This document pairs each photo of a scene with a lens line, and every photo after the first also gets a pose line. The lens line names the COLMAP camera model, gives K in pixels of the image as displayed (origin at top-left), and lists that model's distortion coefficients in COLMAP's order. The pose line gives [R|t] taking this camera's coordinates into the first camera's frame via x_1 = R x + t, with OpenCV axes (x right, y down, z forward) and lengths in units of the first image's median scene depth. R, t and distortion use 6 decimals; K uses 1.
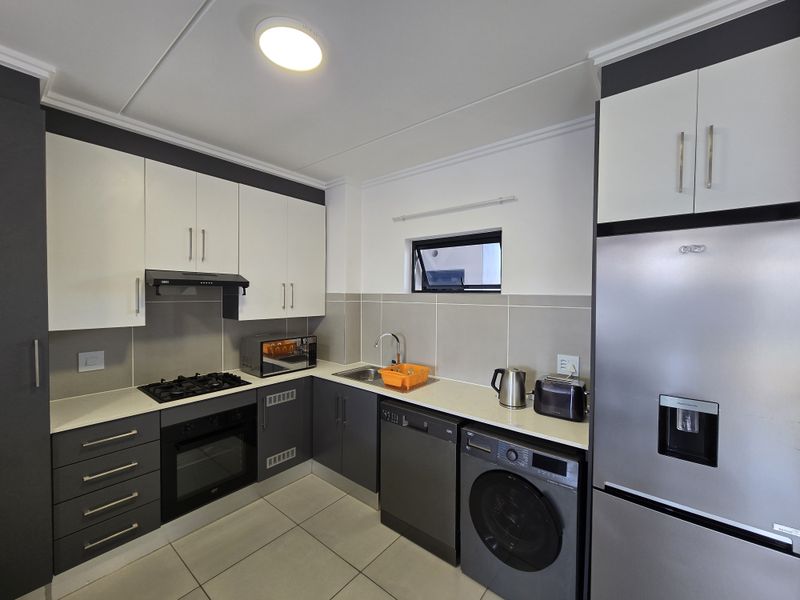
lens RADIAL K [[329.5, 0, 400.0], [0, 329.5, 300.0], [0, 0, 1]] dist [0.000820, 0.000154]
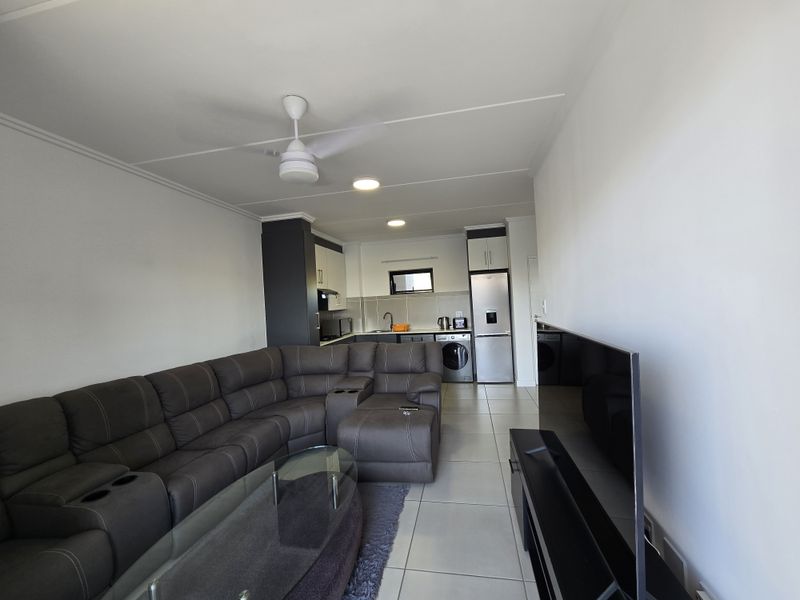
lens RADIAL K [[329.5, 0, 400.0], [0, 329.5, 300.0], [0, 0, 1]] dist [0.000820, 0.000154]
pose [[0.888398, -0.055588, 0.455695, -1.151799], [0.072349, 0.997191, -0.019405, 0.073931], [-0.453337, 0.050208, 0.889924, -1.240578]]
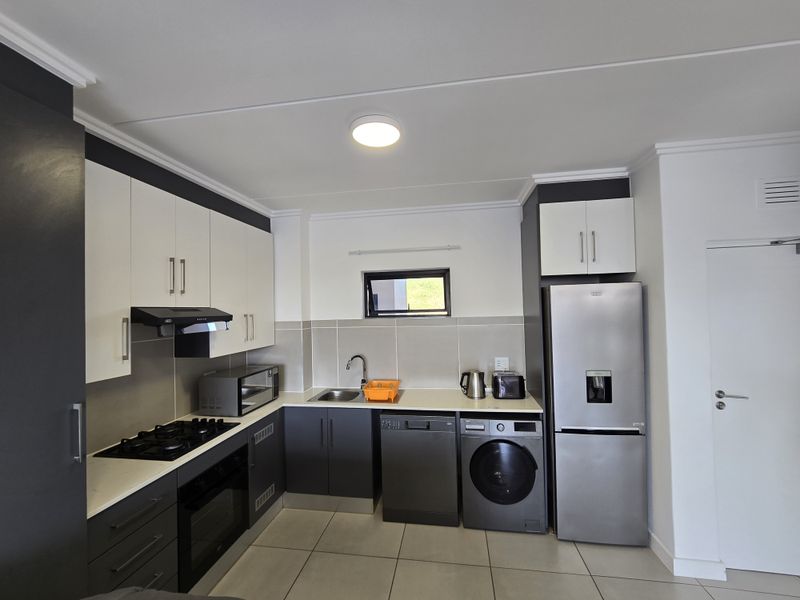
lens RADIAL K [[334.2, 0, 402.9], [0, 334.2, 301.4], [0, 0, 1]] dist [0.001830, 0.000006]
pose [[0.867465, -0.020097, 0.497093, -0.530033], [0.042384, 0.998536, -0.033594, -0.043584], [-0.495690, 0.050210, 0.867047, -0.076130]]
